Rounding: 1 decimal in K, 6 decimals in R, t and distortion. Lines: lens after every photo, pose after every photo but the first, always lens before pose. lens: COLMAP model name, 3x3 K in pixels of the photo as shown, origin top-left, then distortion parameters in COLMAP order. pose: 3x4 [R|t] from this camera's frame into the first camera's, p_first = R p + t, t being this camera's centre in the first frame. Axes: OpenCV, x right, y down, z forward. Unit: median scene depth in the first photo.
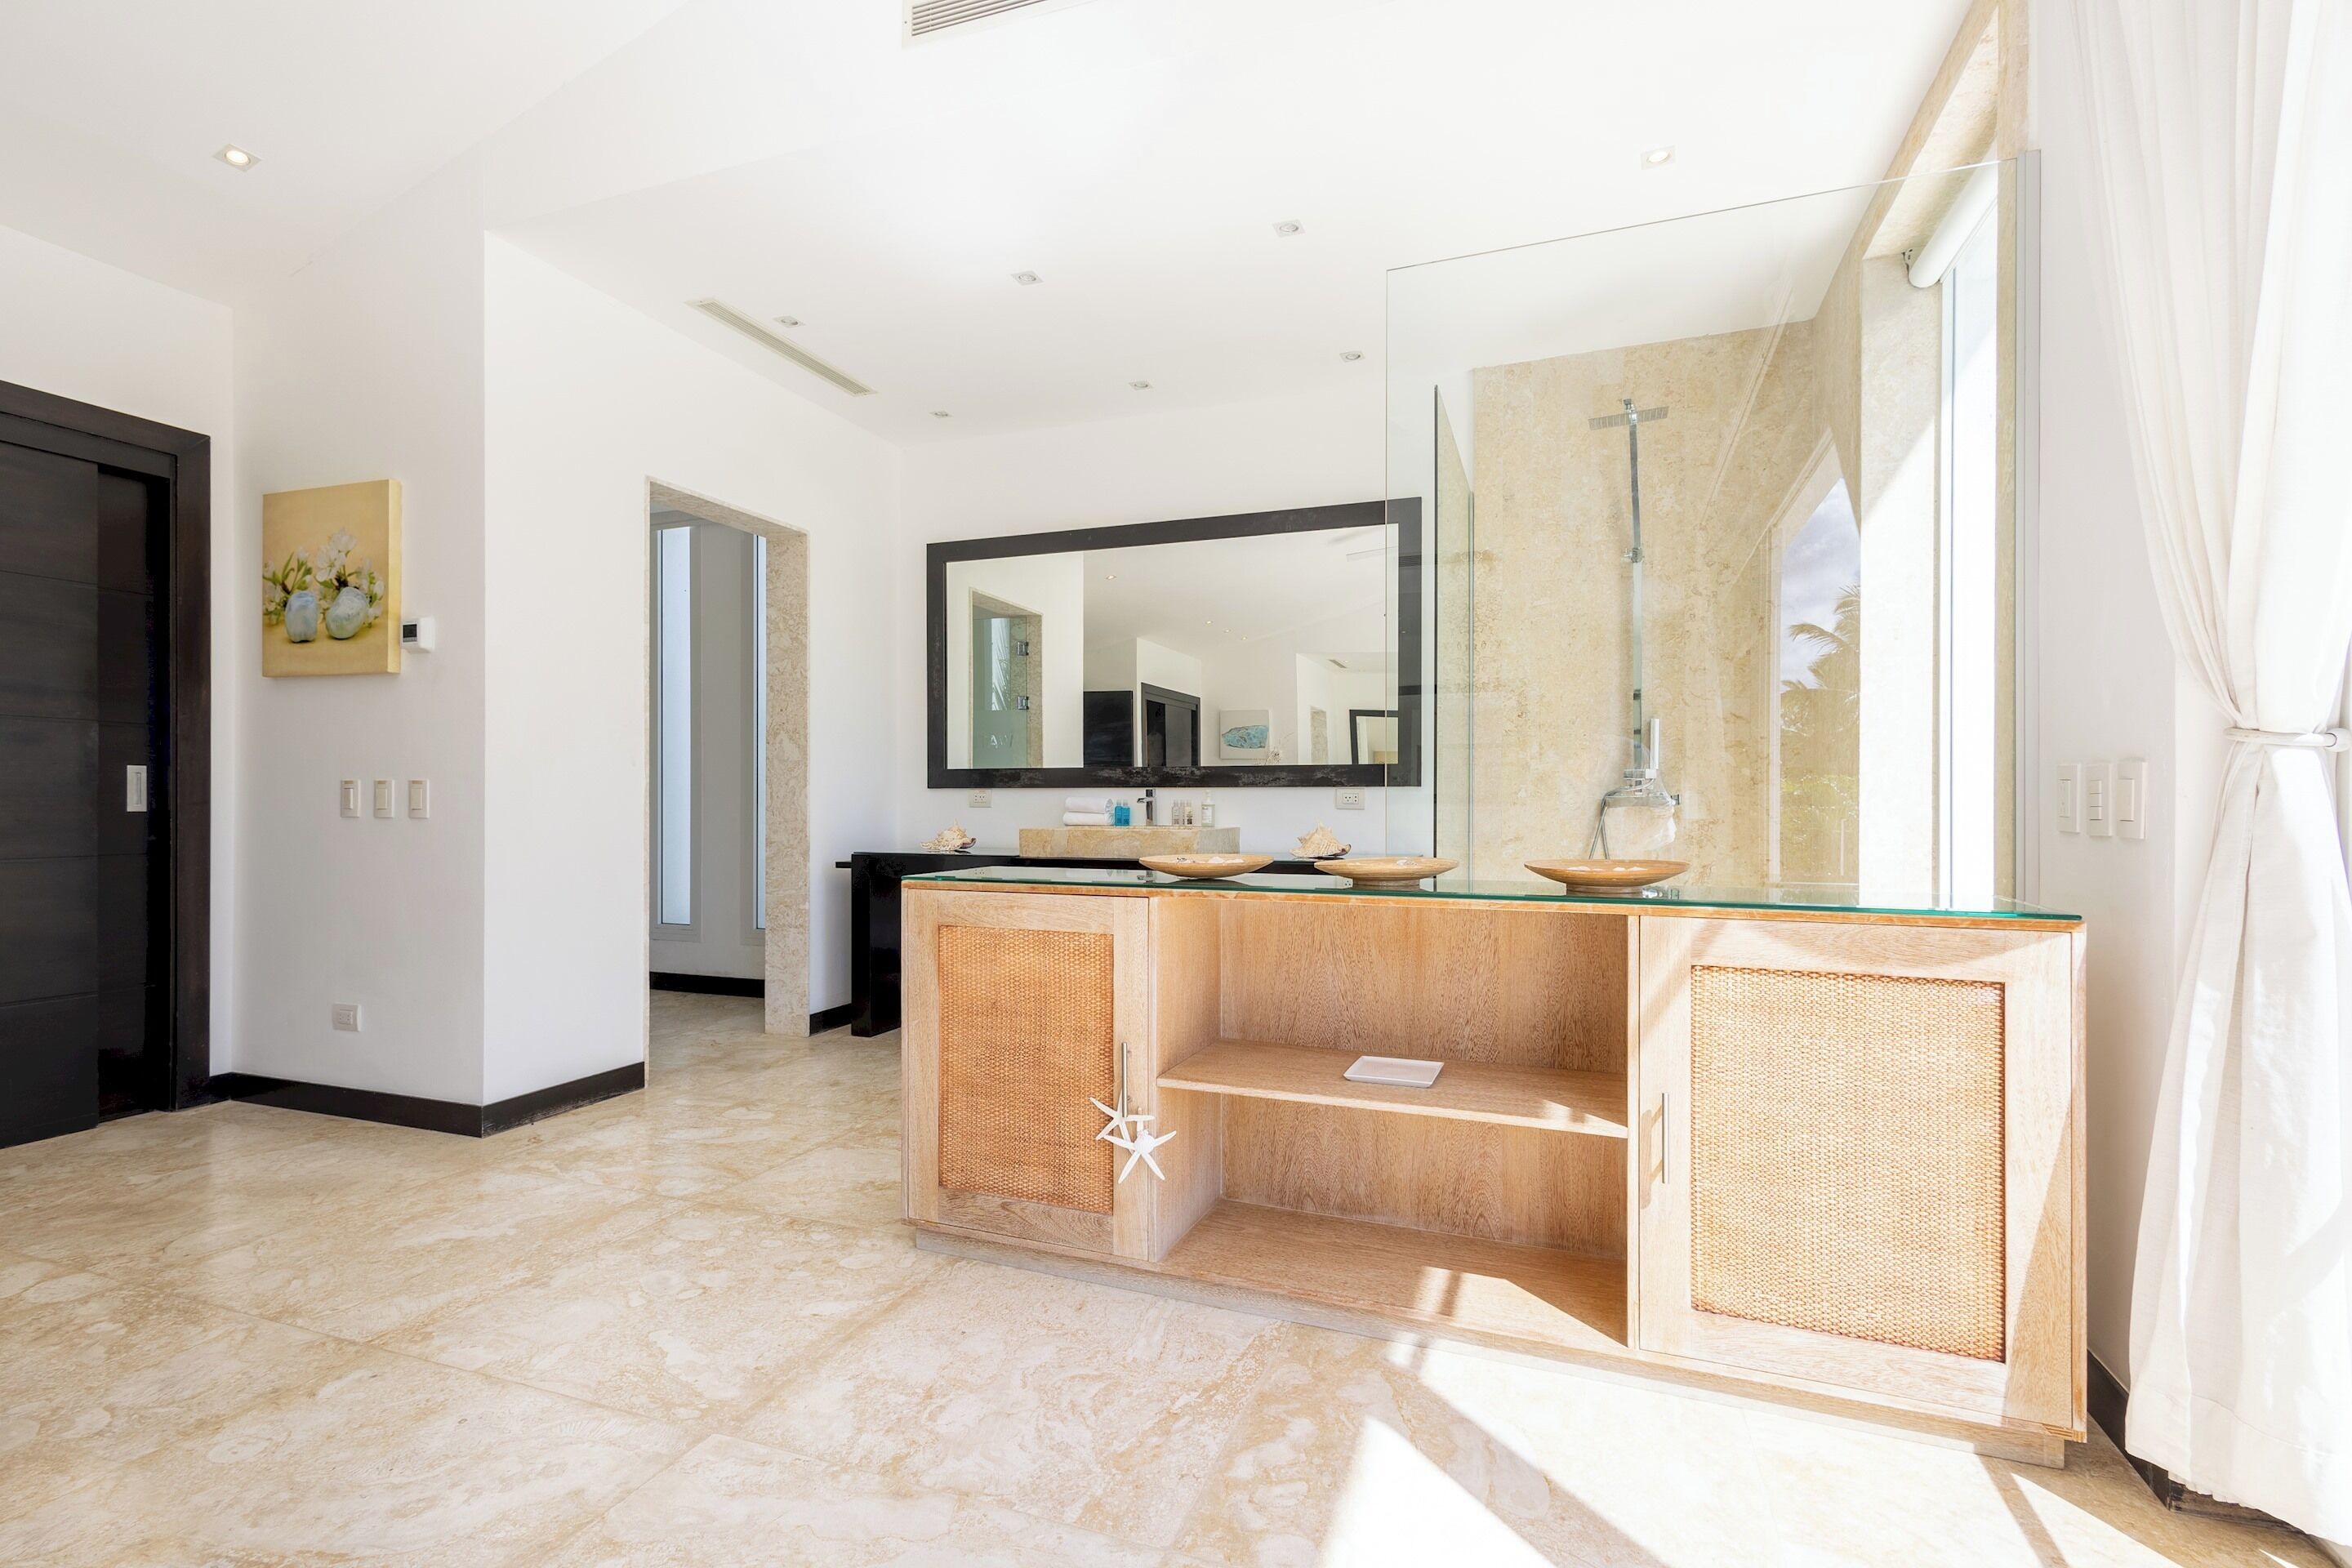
lens RADIAL K [[1094.0, 0, 1169.5], [0, 1094.0, 800.9], [0, 0, 1]] dist [0.003953, -0.002984]
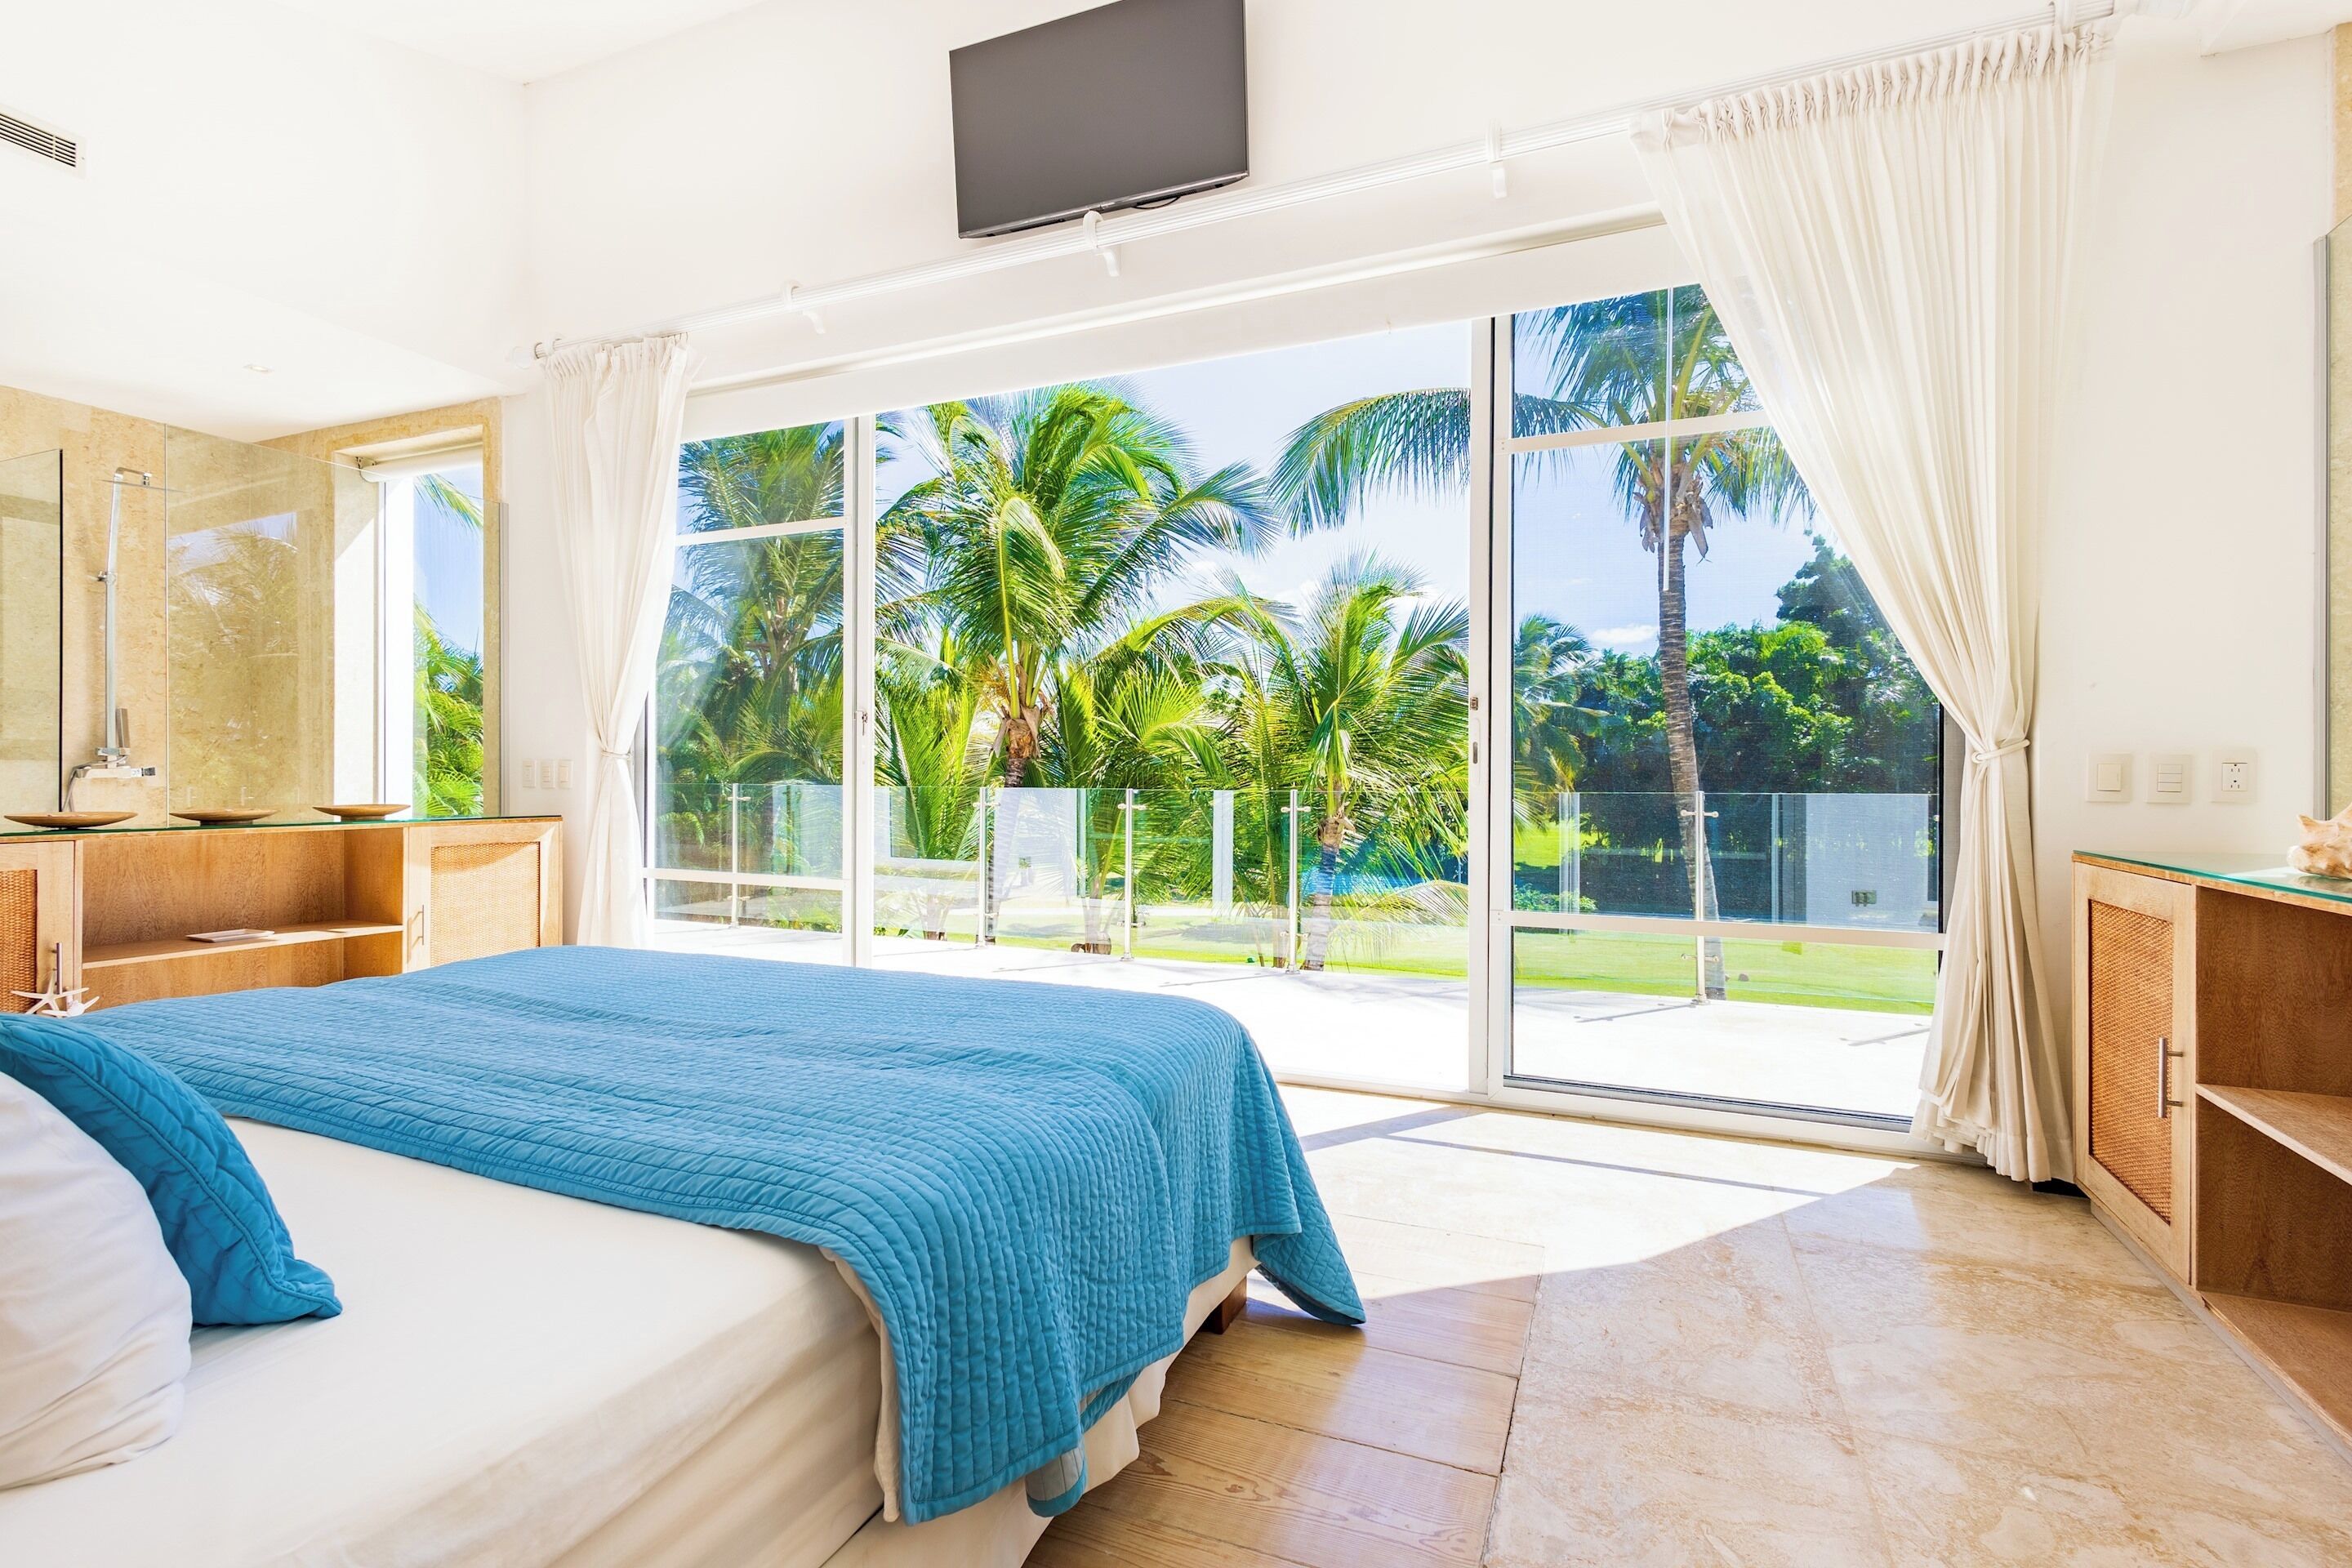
lens RADIAL K [[1094.0, 0, 1167.9], [0, 1094.0, 779.1], [0, 0, 1]] dist [0.003953, -0.002984]
pose [[0.060584, -0.004331, 0.998154, -0.889184], [-0.003742, 0.999983, 0.004566, -0.003382], [-0.998156, -0.004011, 0.060567, -0.344807]]
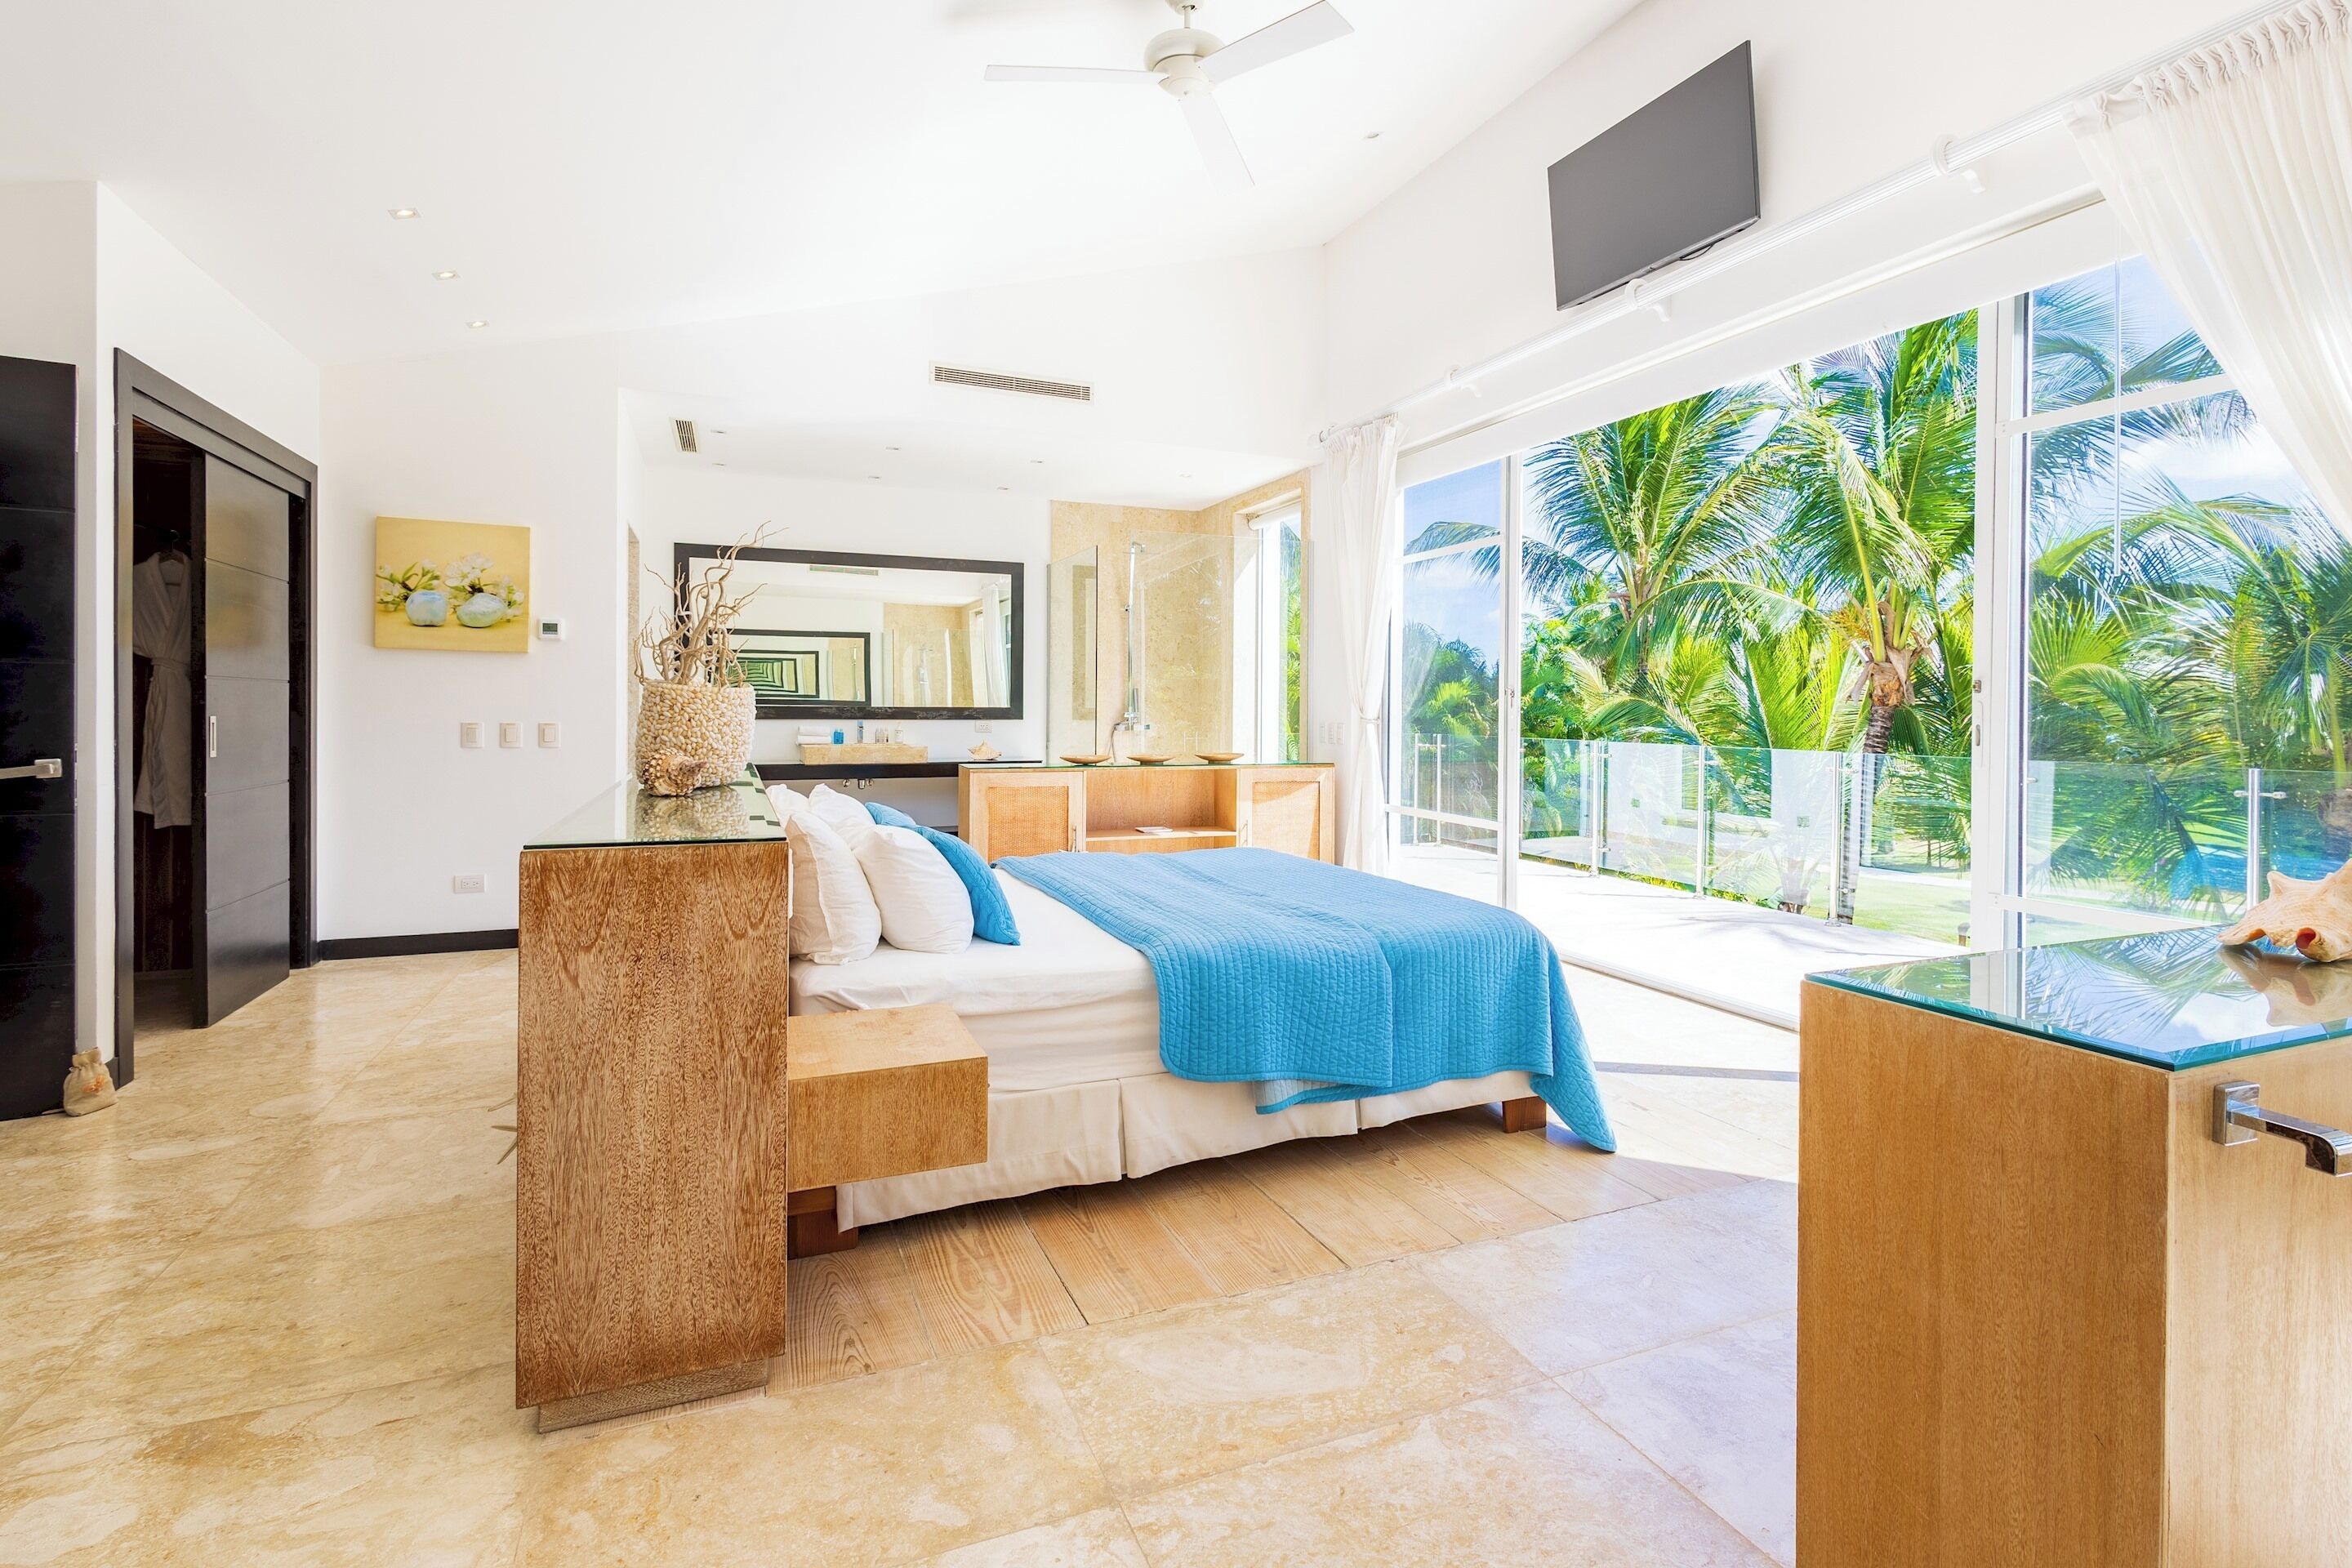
lens RADIAL K [[1164.5, 0, 1217.9], [0, 1164.5, 725.1], [0, 0, 1]] dist [-0.015430, -0.000378]
pose [[0.733411, -0.006896, 0.679750, -1.100088], [-0.004135, 0.999885, 0.014605, -0.043539], [-0.679773, -0.013522, 0.733298, -0.841761]]
